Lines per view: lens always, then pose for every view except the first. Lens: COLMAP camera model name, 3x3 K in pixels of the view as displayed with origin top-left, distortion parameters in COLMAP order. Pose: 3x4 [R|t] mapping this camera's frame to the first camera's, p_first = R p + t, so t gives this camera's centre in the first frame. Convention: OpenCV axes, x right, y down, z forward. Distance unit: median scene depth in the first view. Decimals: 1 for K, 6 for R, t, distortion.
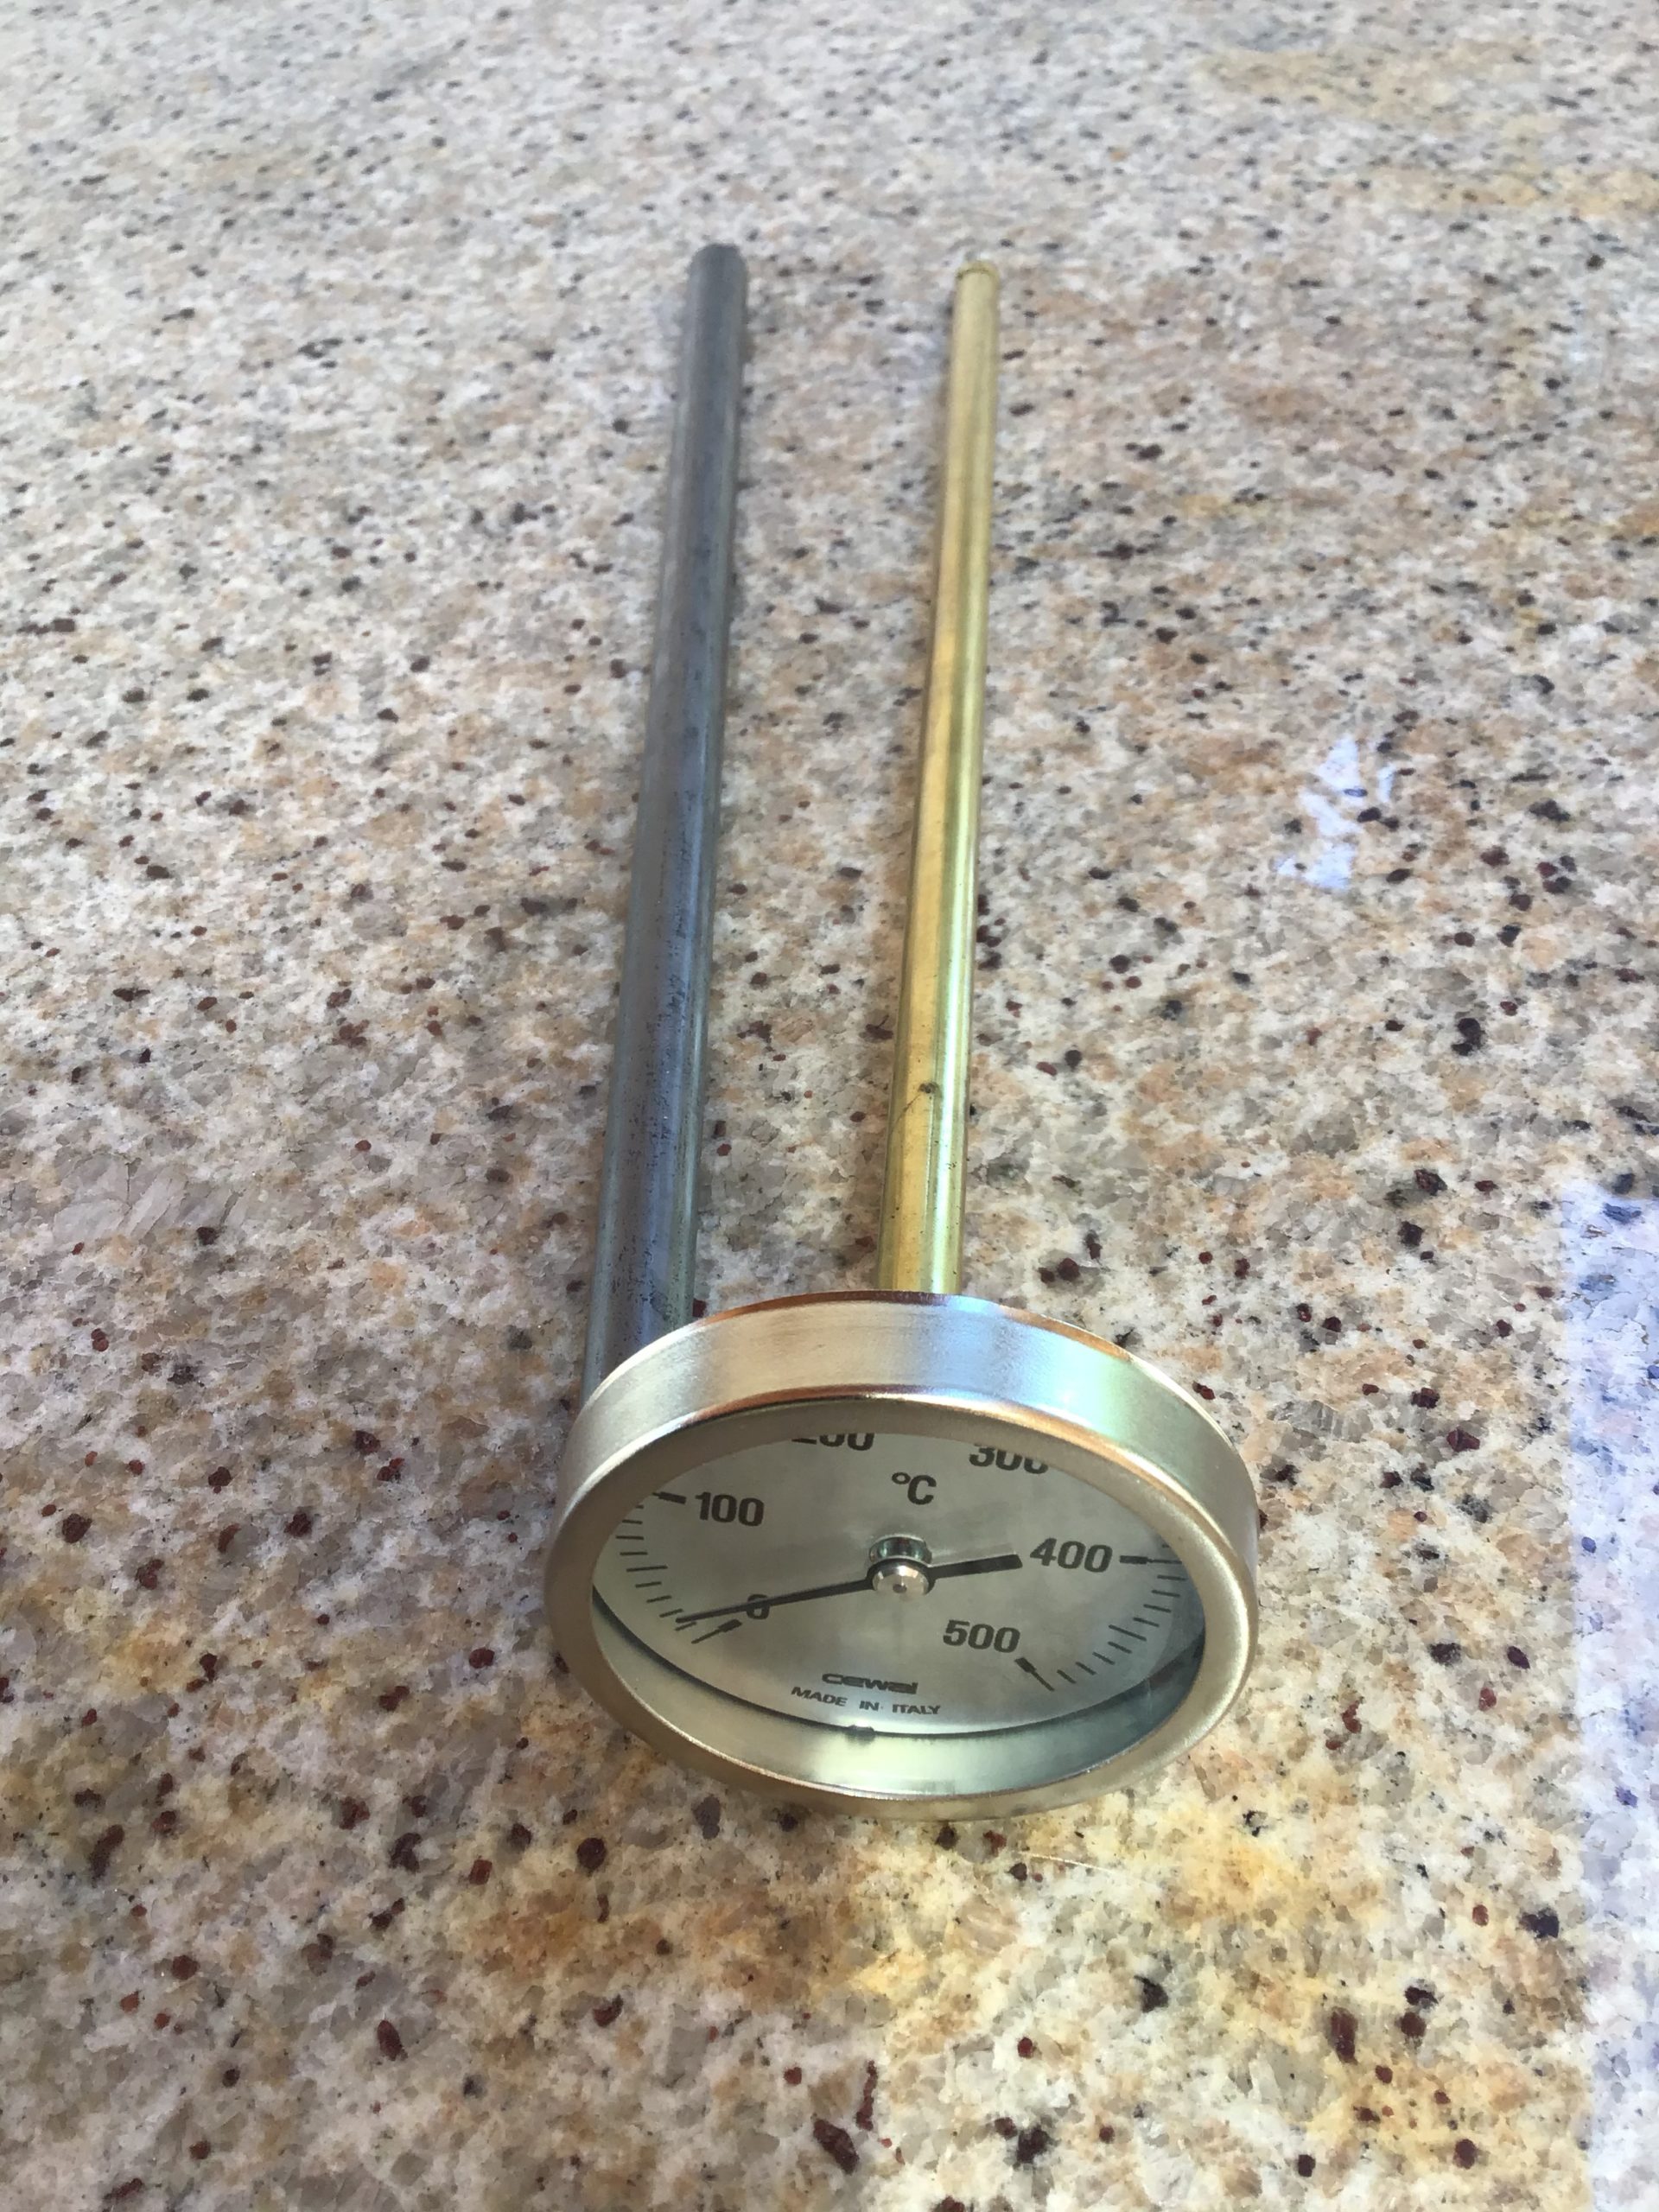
lens RADIAL K [[2007.8, 0, 829.5], [0, 2007.8, 1106.0], [0, 0, 1]] dist [0.140772, -0.322455]
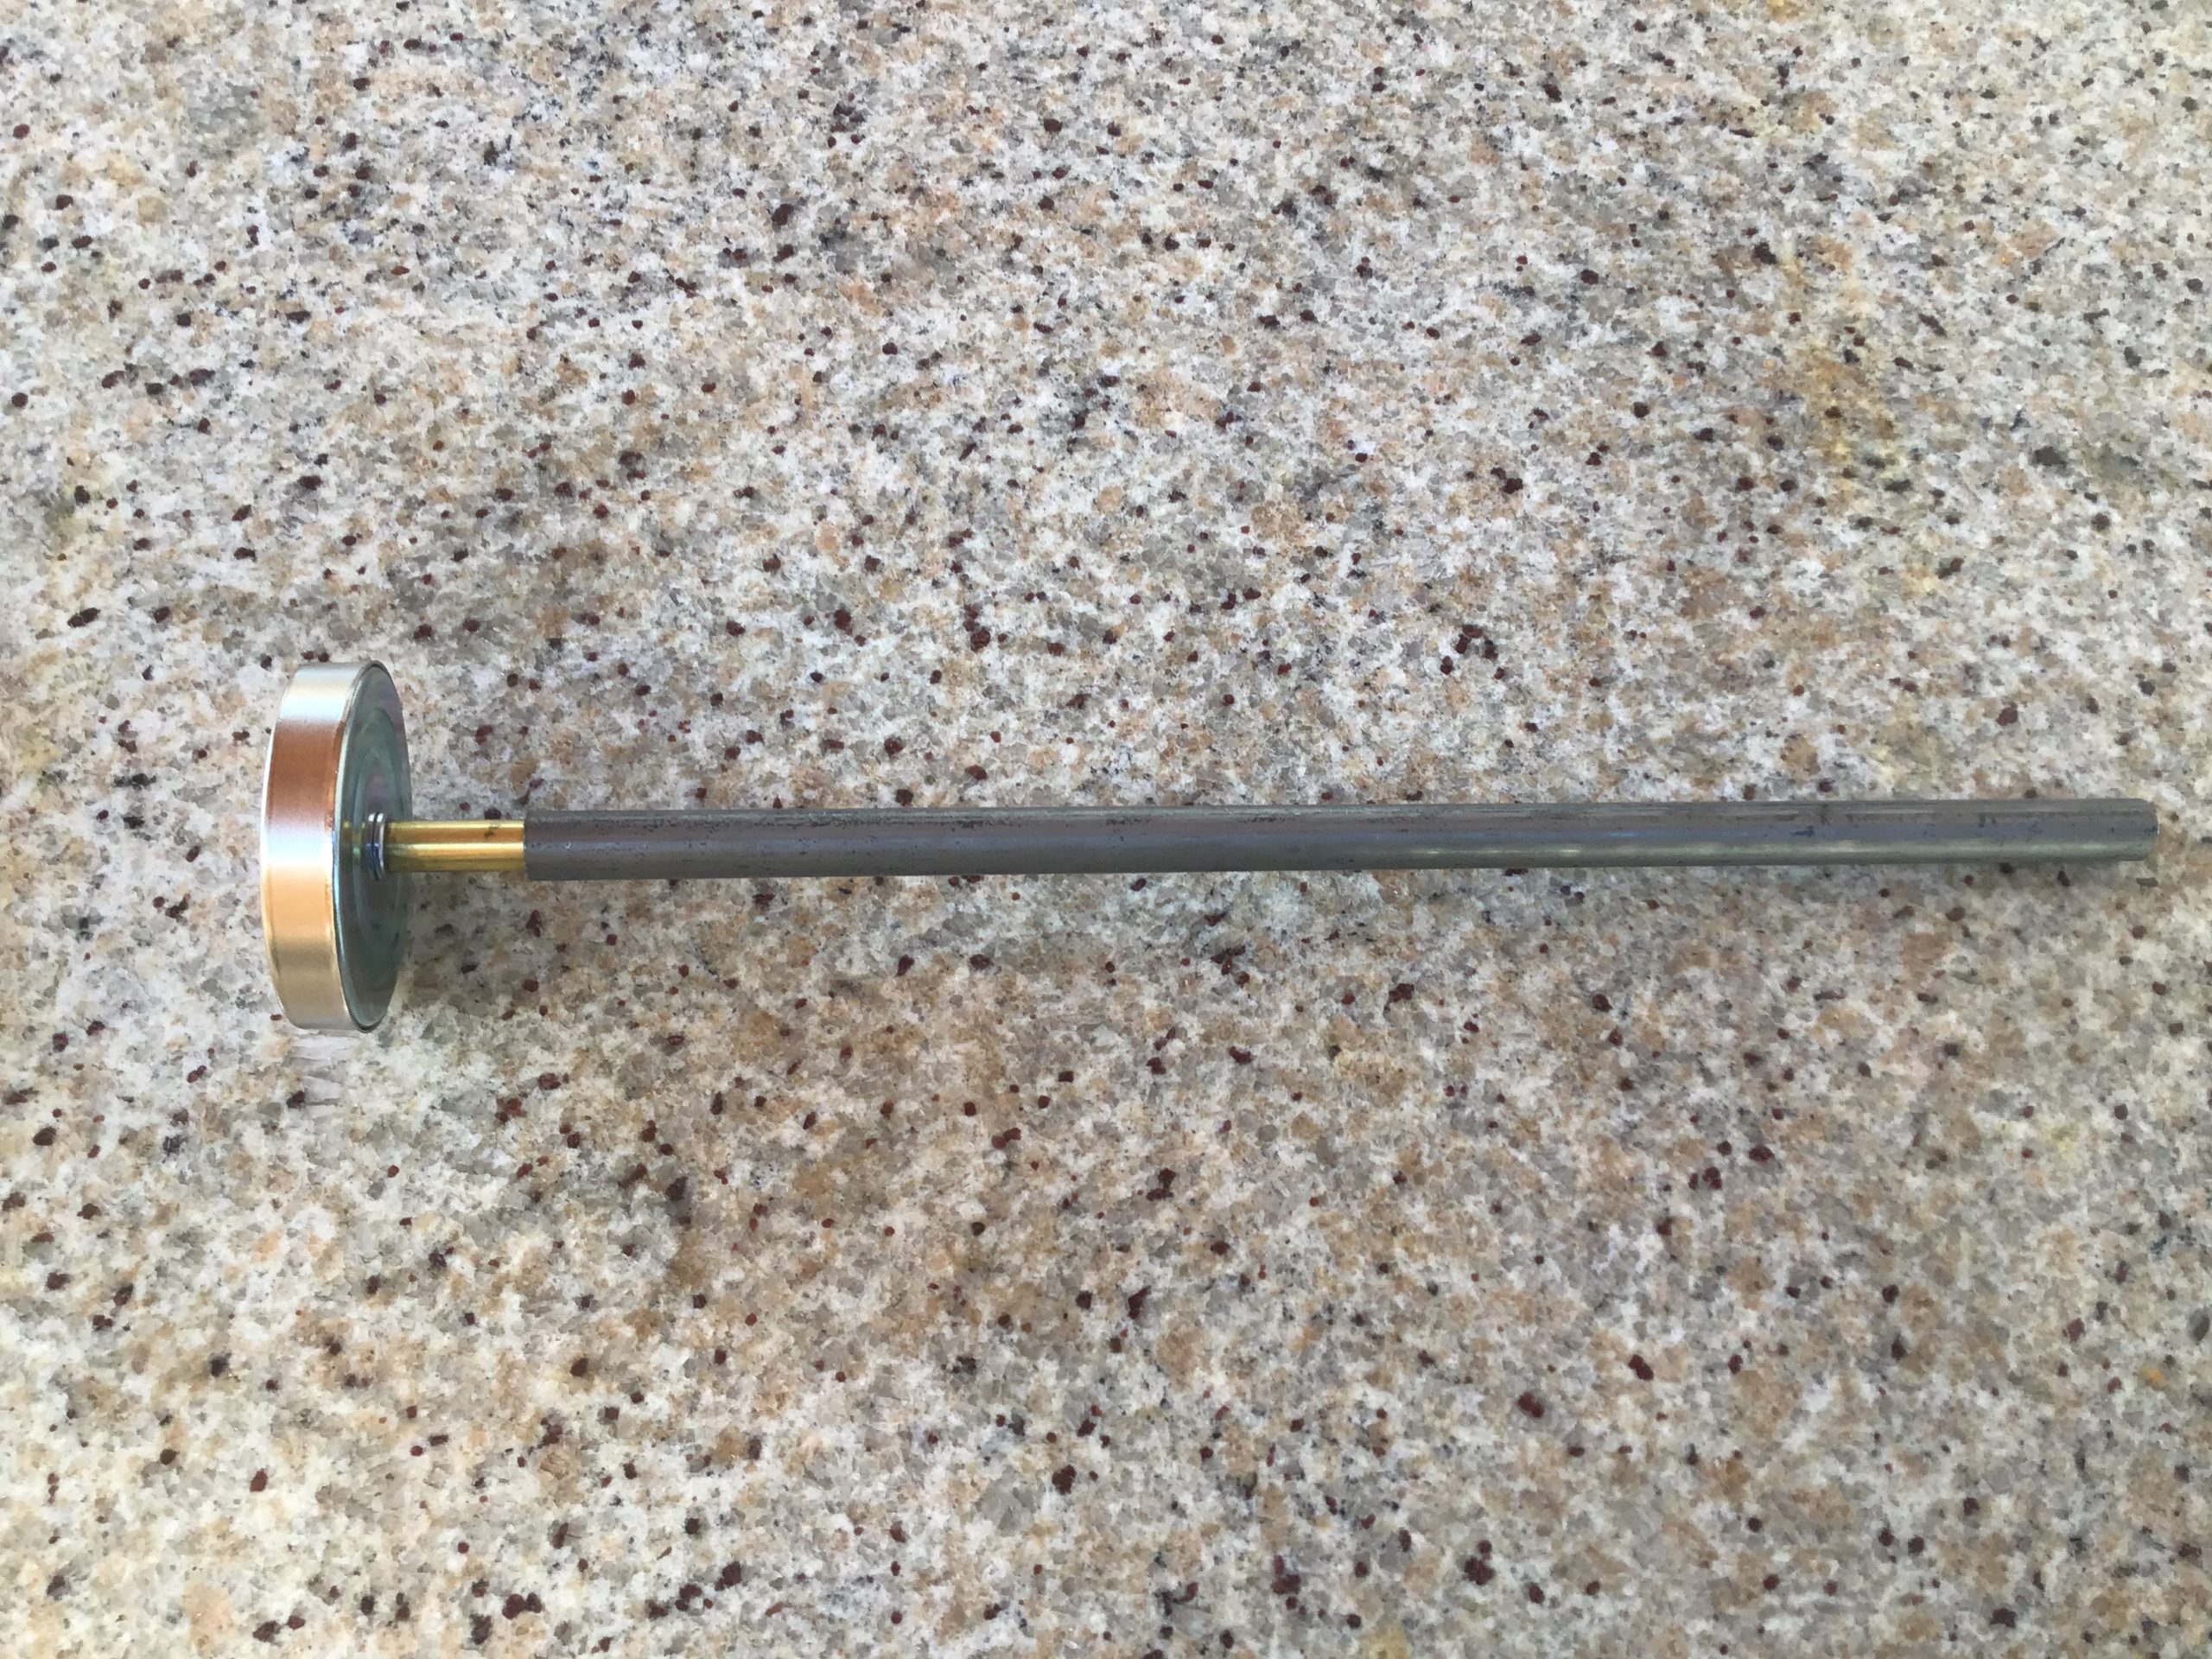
lens RADIAL K [[1916.2, 0, 1114.1], [0, 1916.2, 808.9], [0, 0, 1]] dist [0.123406, -0.230747]
pose [[0.296711, 0.916486, -0.268358, 0.033300], [-0.752880, 0.397371, 0.524660, -0.994959], [0.587481, 0.046369, 0.807909, 0.202354]]
